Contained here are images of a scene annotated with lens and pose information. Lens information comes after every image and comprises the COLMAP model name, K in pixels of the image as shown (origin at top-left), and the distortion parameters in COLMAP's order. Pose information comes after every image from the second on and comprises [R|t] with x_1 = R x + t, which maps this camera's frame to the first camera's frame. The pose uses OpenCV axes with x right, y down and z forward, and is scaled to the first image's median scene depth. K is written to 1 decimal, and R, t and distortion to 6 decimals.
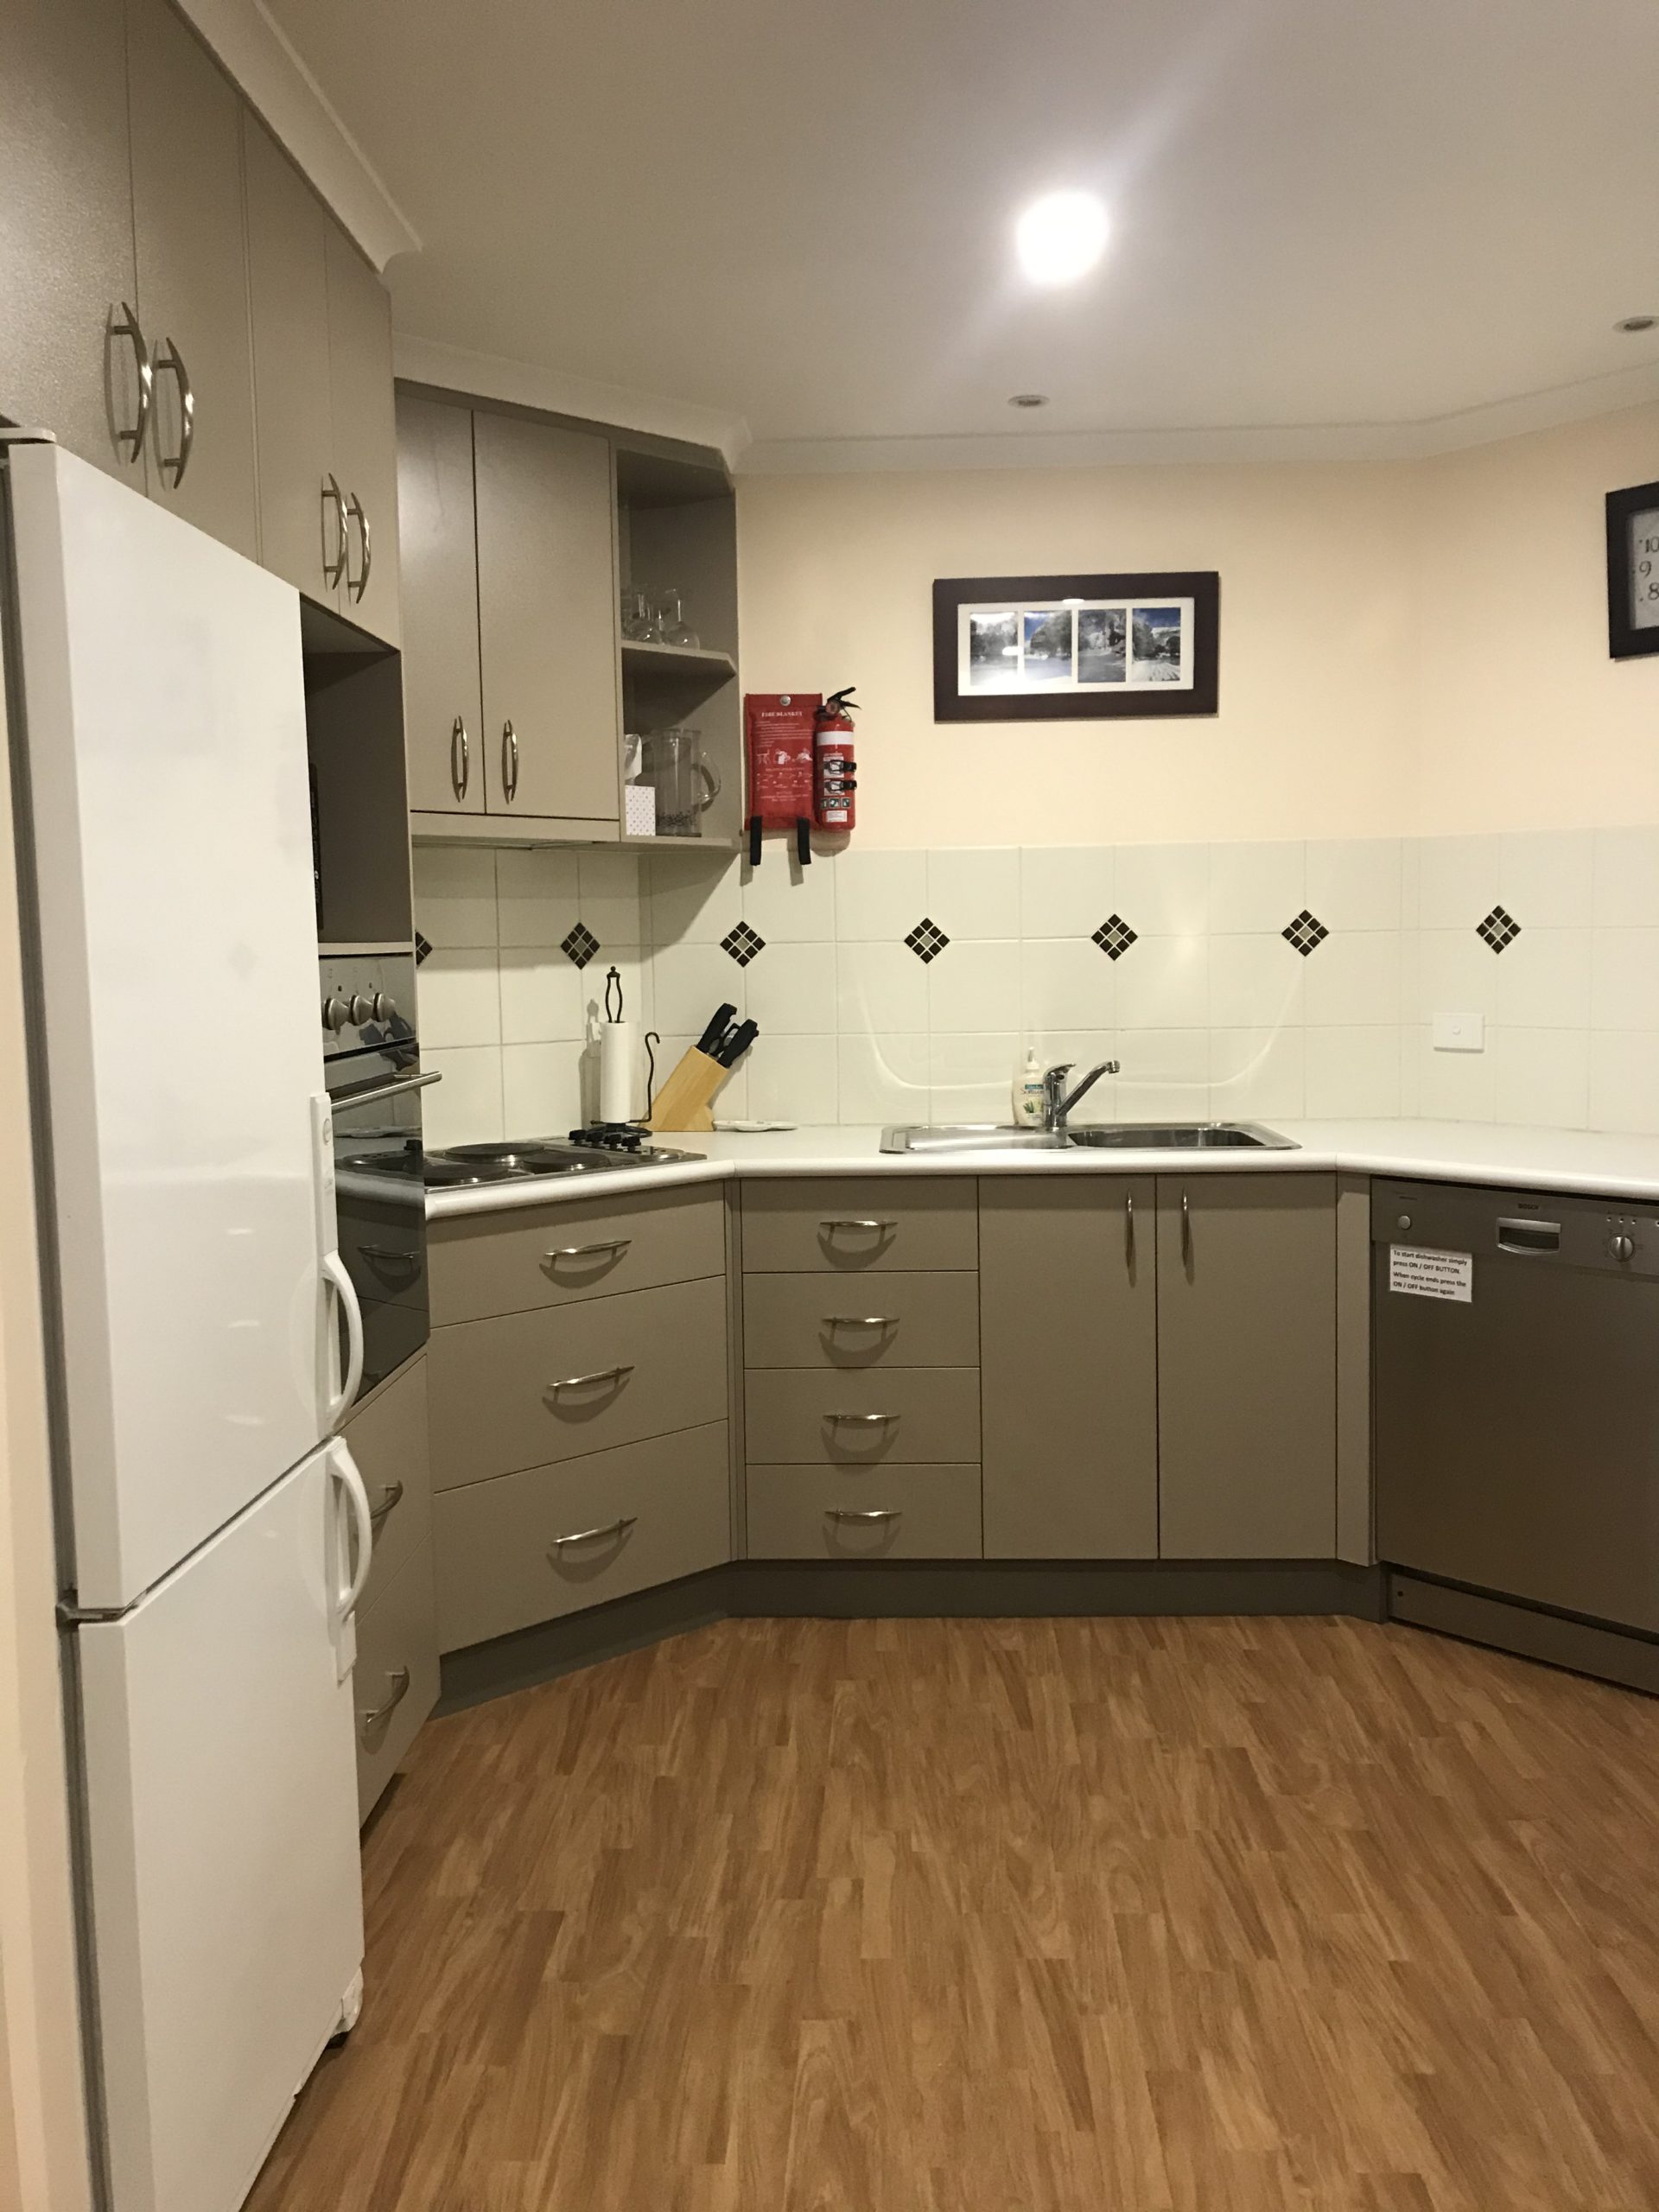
lens RADIAL K [[1820.3, 0, 829.5], [0, 1820.3, 1106.0], [0, 0, 1]] dist [0.105687, -0.167156]
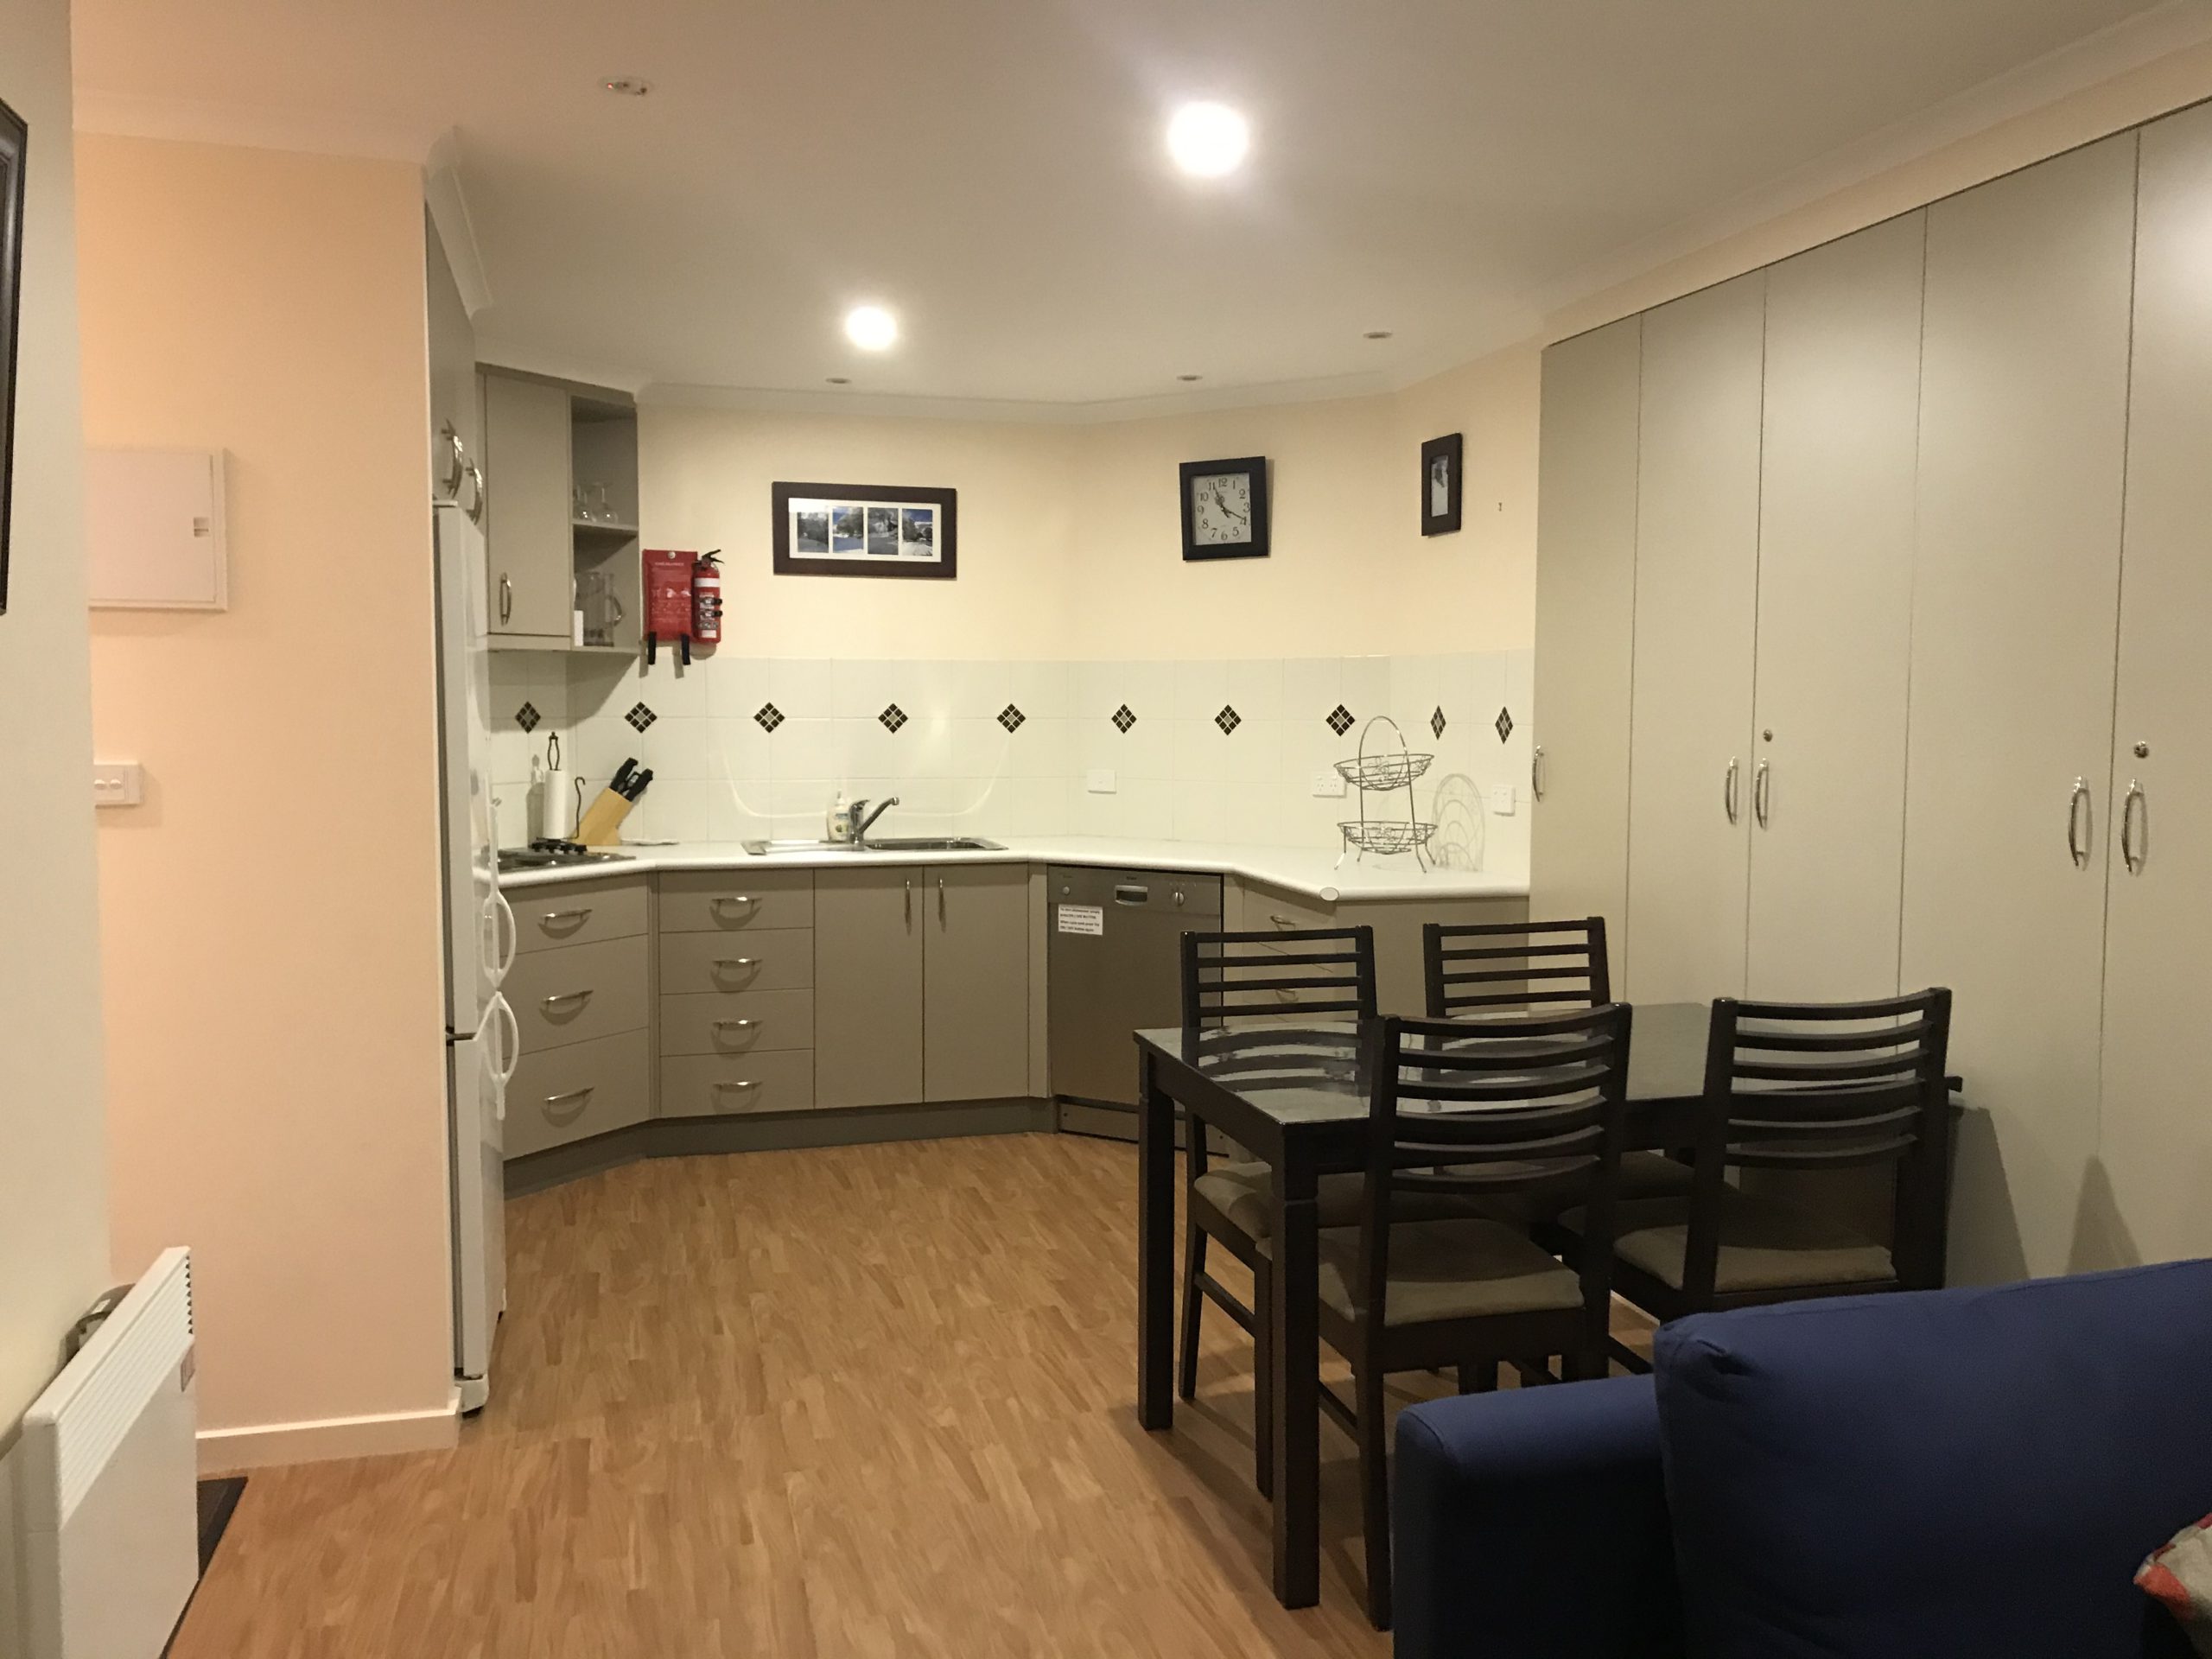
lens RADIAL K [[1820.3, 0, 1106.0], [0, 1820.3, 829.5], [0, 0, 1]] dist [0.105687, -0.167156]
pose [[0.956332, -0.001007, 0.292281, -0.127157], [0.006101, 0.999845, -0.016518, 0.029410], [-0.292219, 0.017580, 0.956190, -0.545679]]
